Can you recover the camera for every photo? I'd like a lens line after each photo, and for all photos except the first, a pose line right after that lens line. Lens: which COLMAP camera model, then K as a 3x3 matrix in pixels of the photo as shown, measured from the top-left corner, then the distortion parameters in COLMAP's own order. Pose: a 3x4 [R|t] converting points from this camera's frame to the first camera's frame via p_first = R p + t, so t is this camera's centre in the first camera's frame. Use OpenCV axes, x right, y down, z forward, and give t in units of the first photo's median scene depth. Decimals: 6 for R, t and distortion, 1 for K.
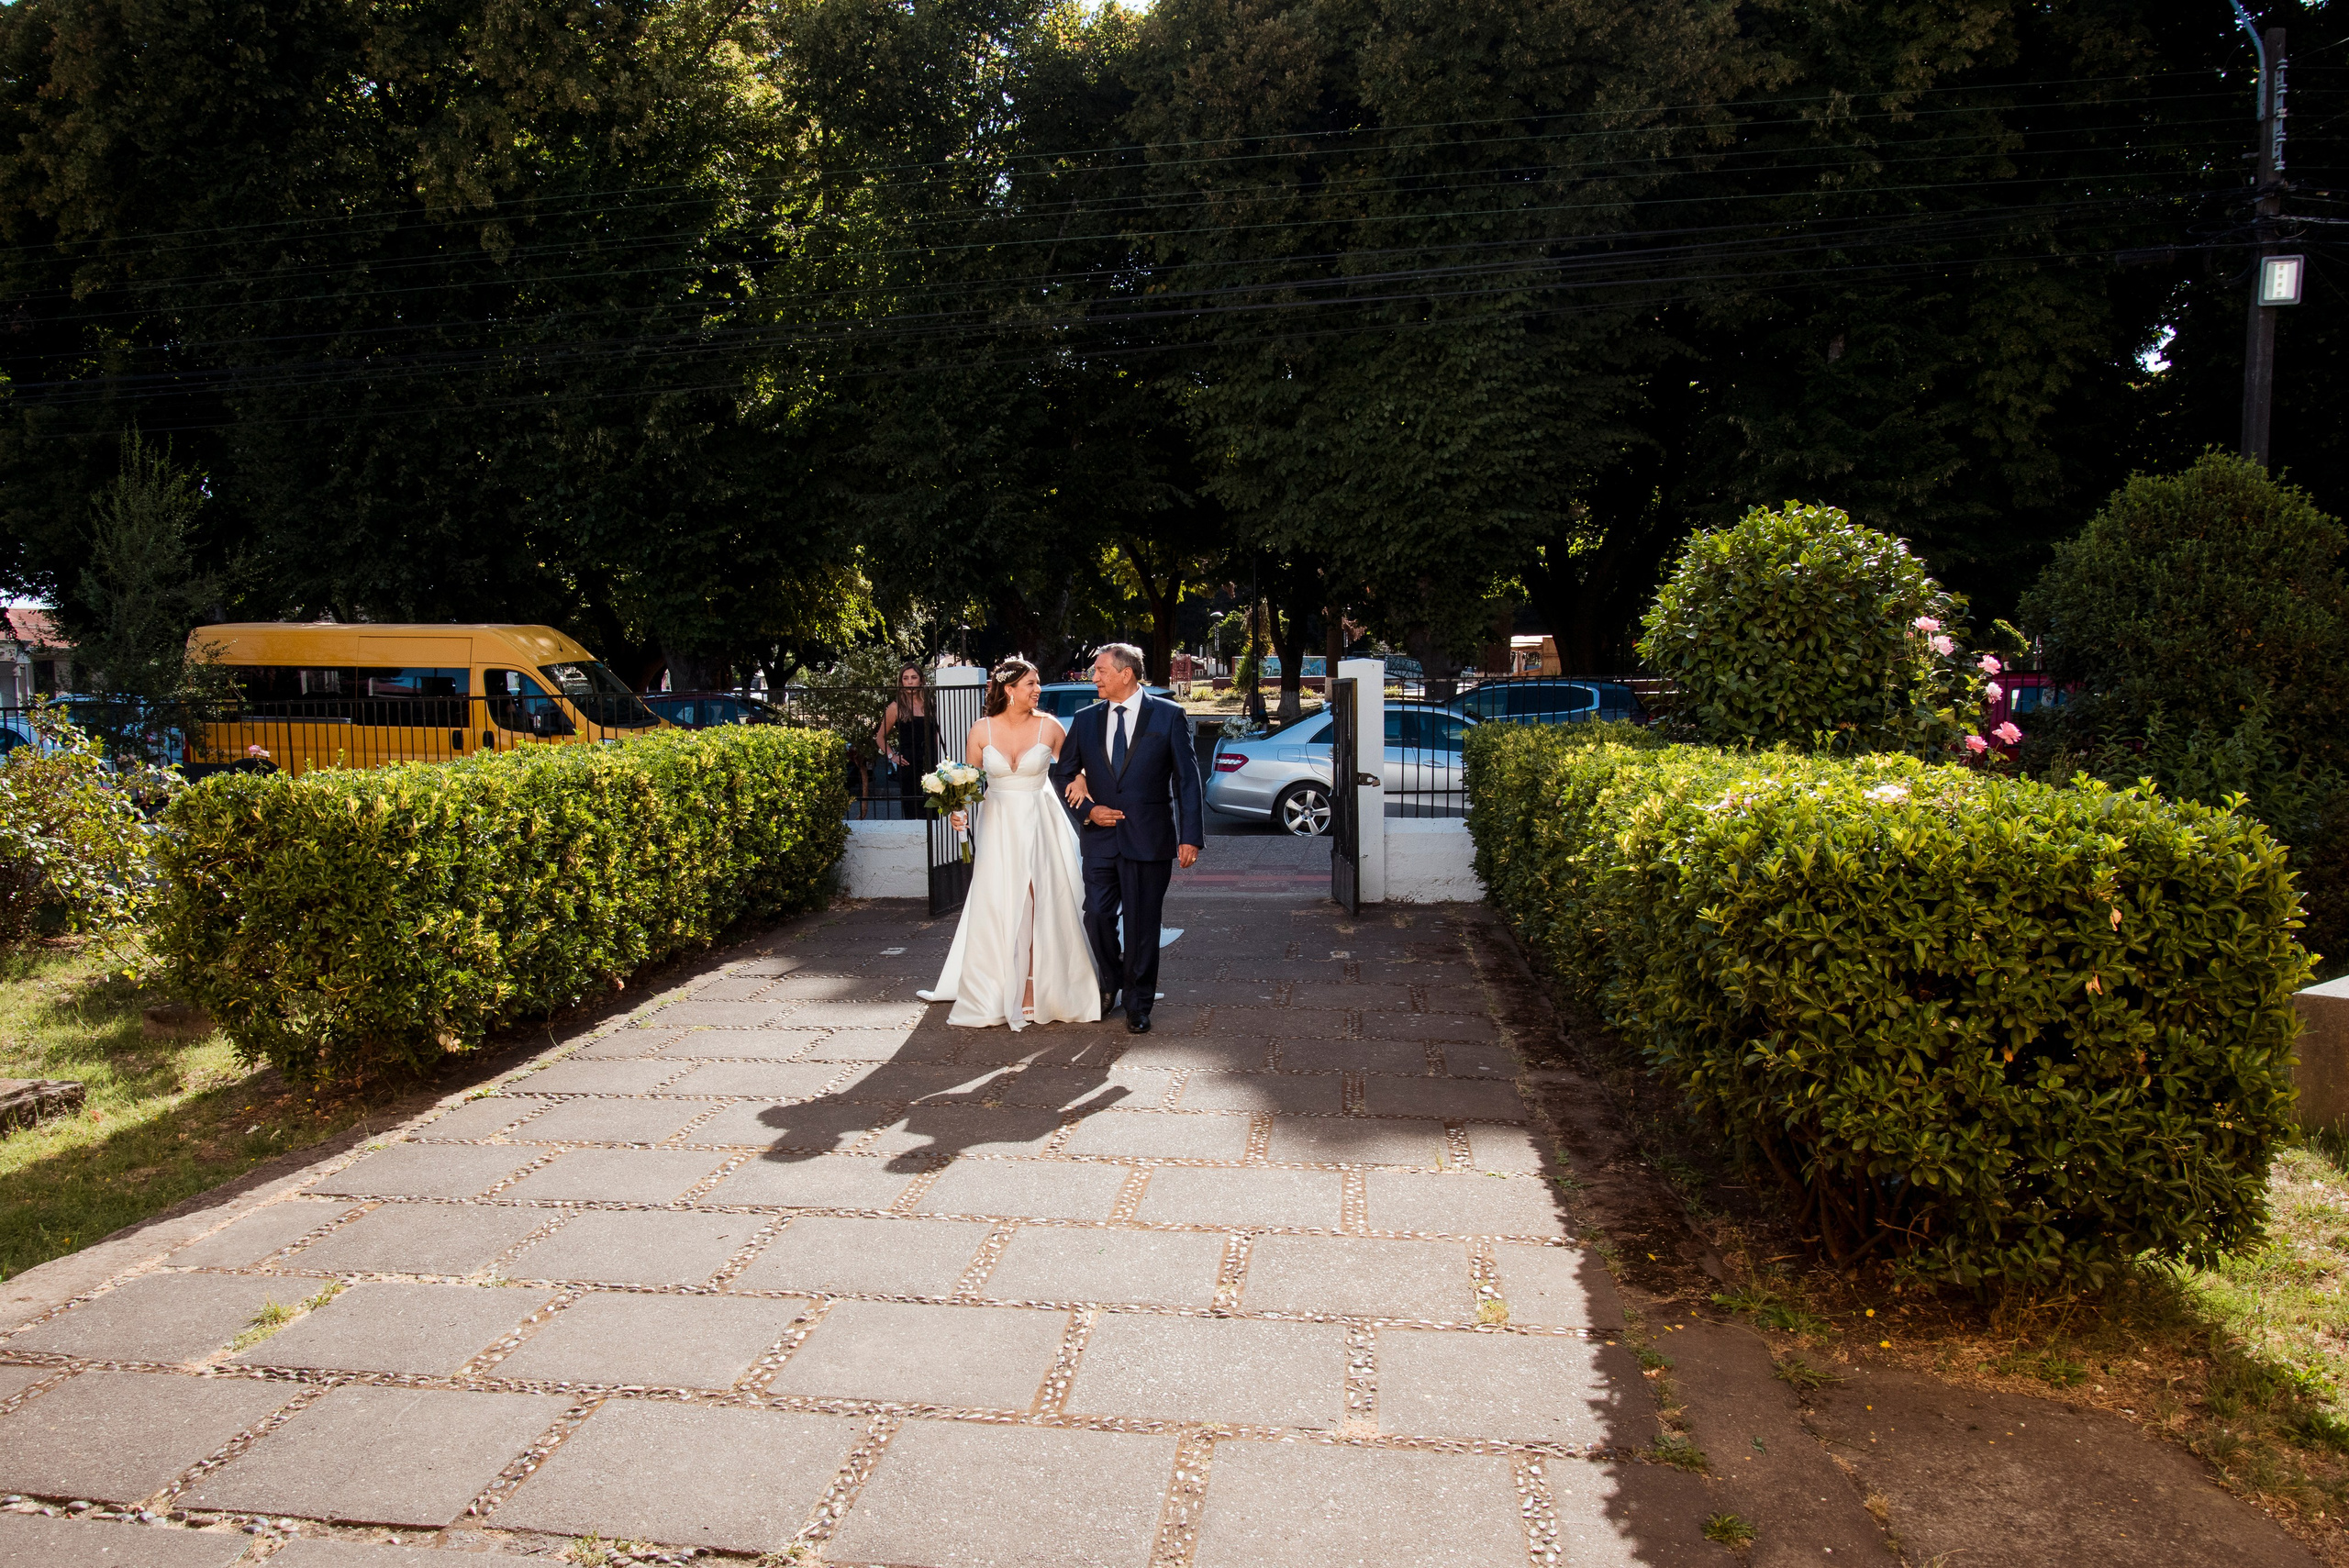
lens RADIAL K [[1625.4, 0, 1174.5], [0, 1625.4, 784.0], [0, 0, 1]] dist [-0.096012, 0.042235]
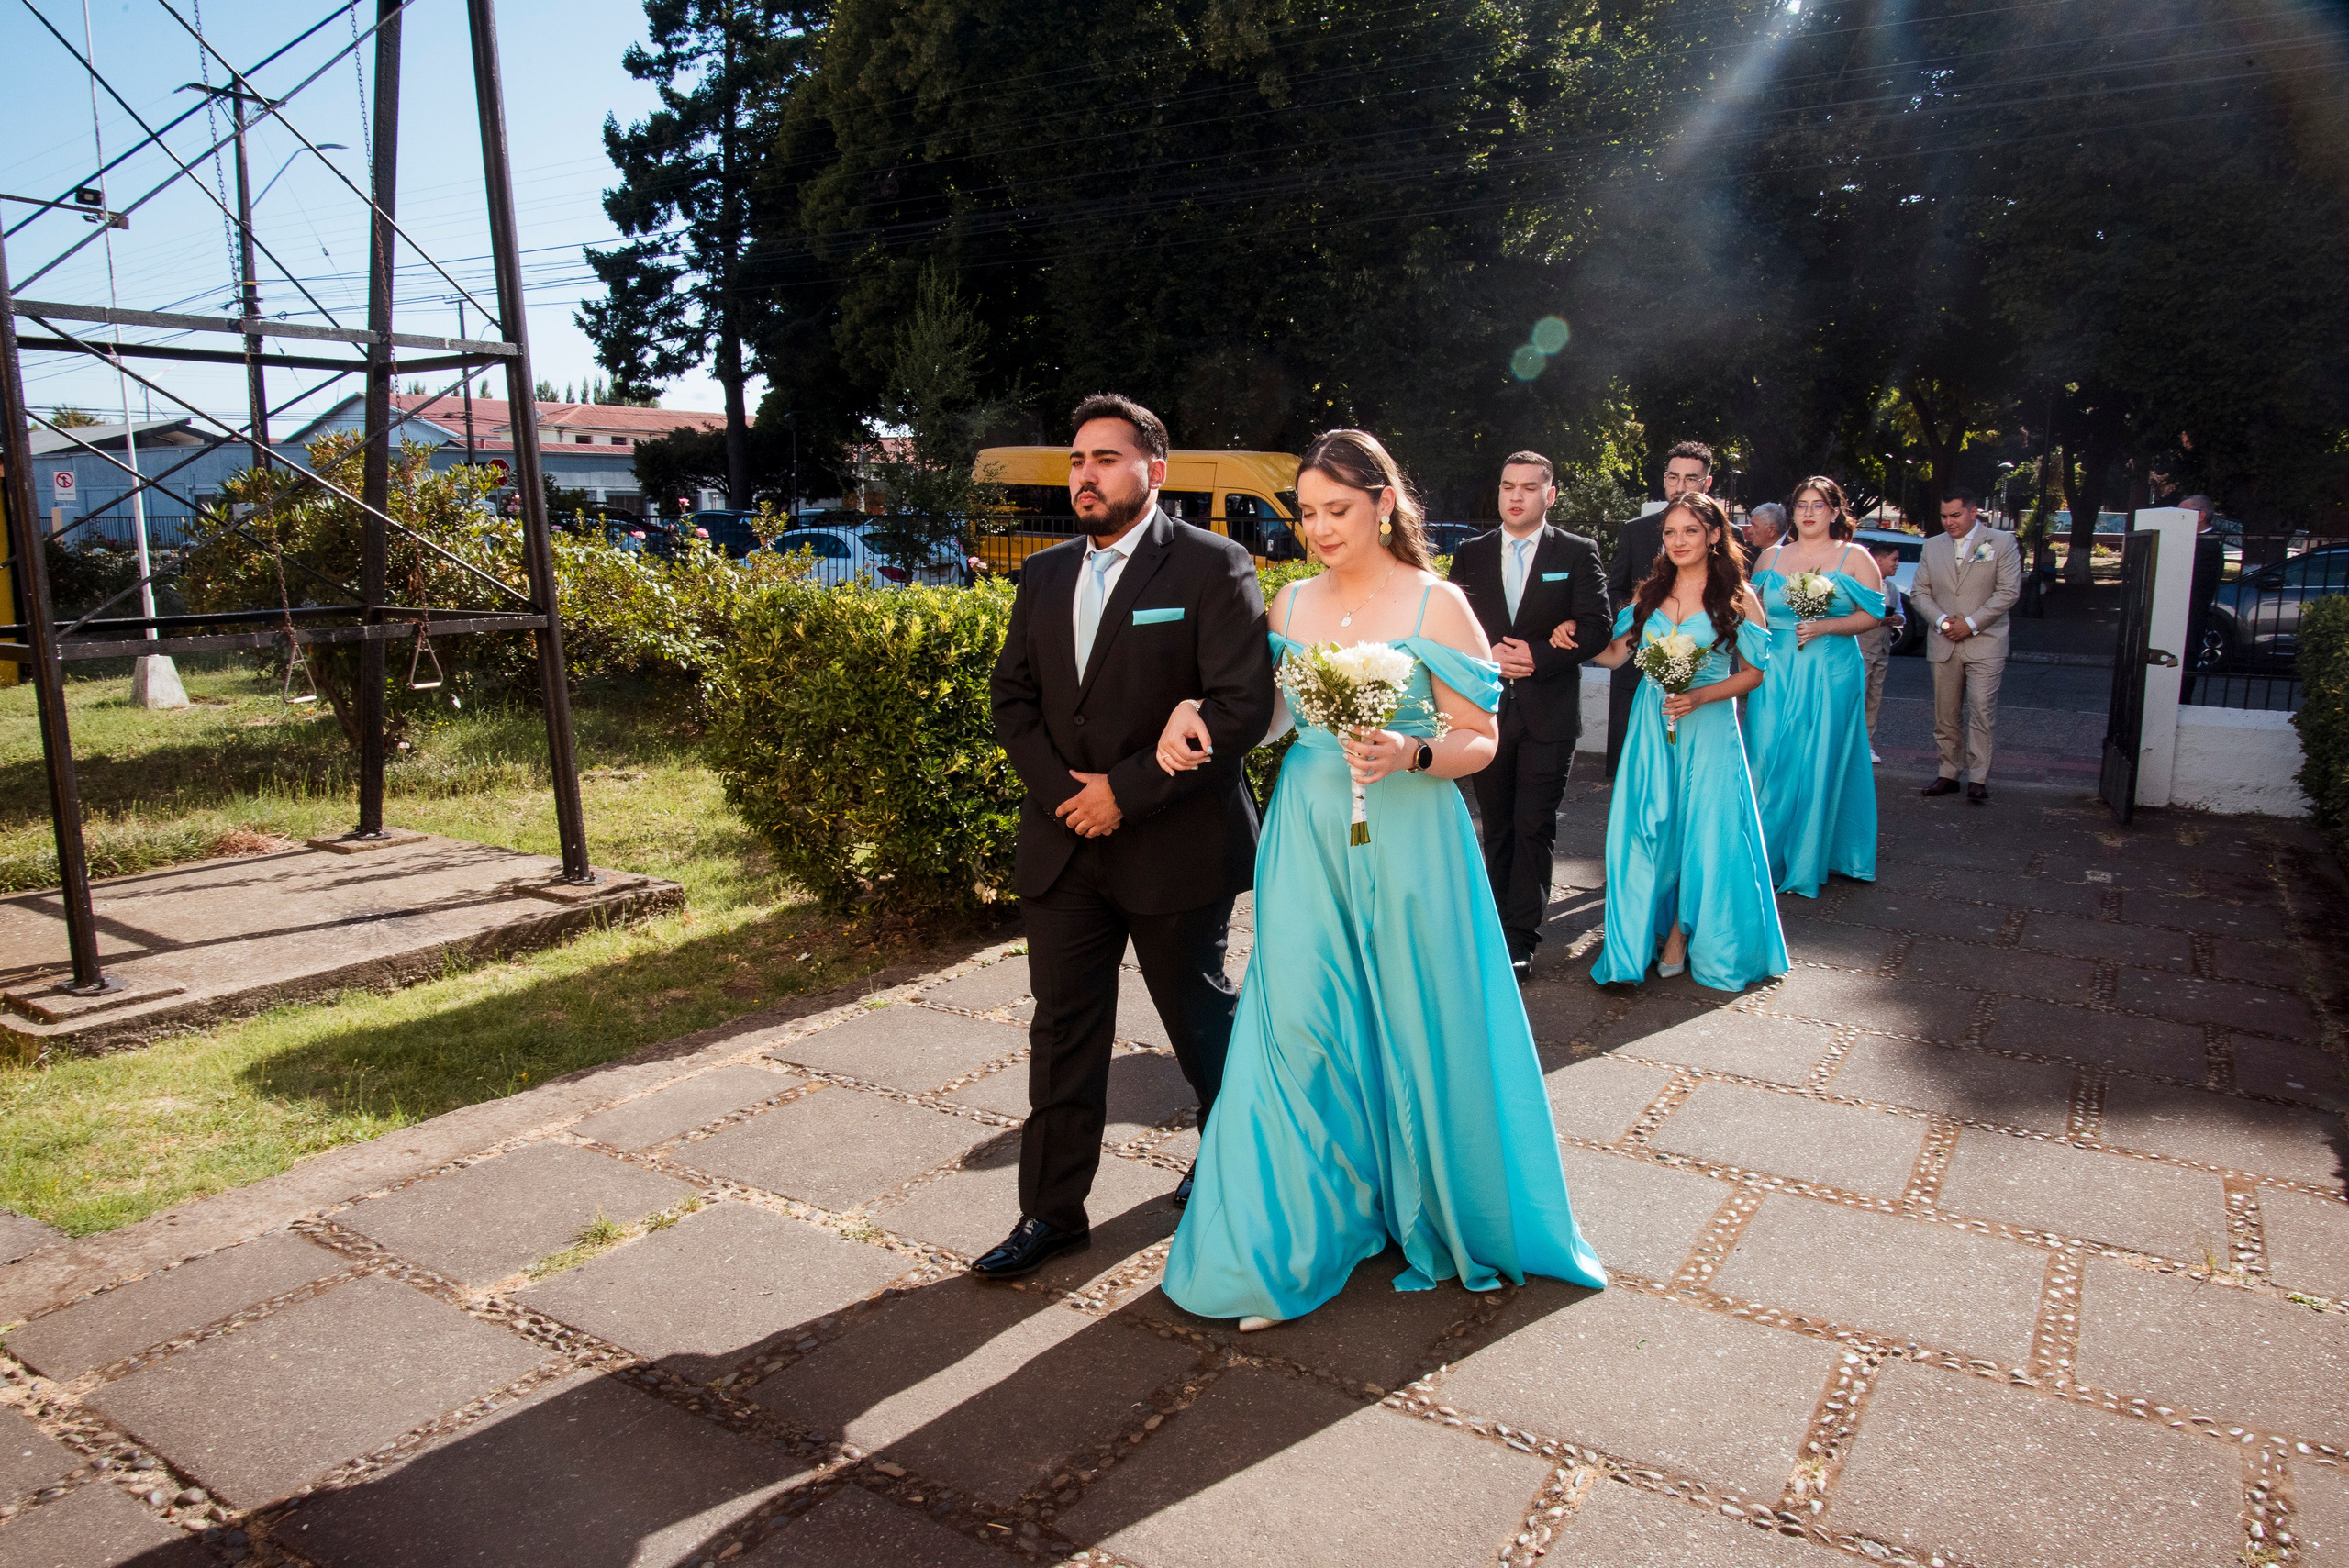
lens RADIAL K [[1625.4, 0, 1174.5], [0, 1625.4, 784.0], [0, 0, 1]] dist [-0.096012, 0.042235]
pose [[0.903007, 0.094961, -0.419000, 0.026739], [-0.052172, 0.992287, 0.112452, -0.009553], [0.426447, -0.079685, 0.900996, 0.227899]]
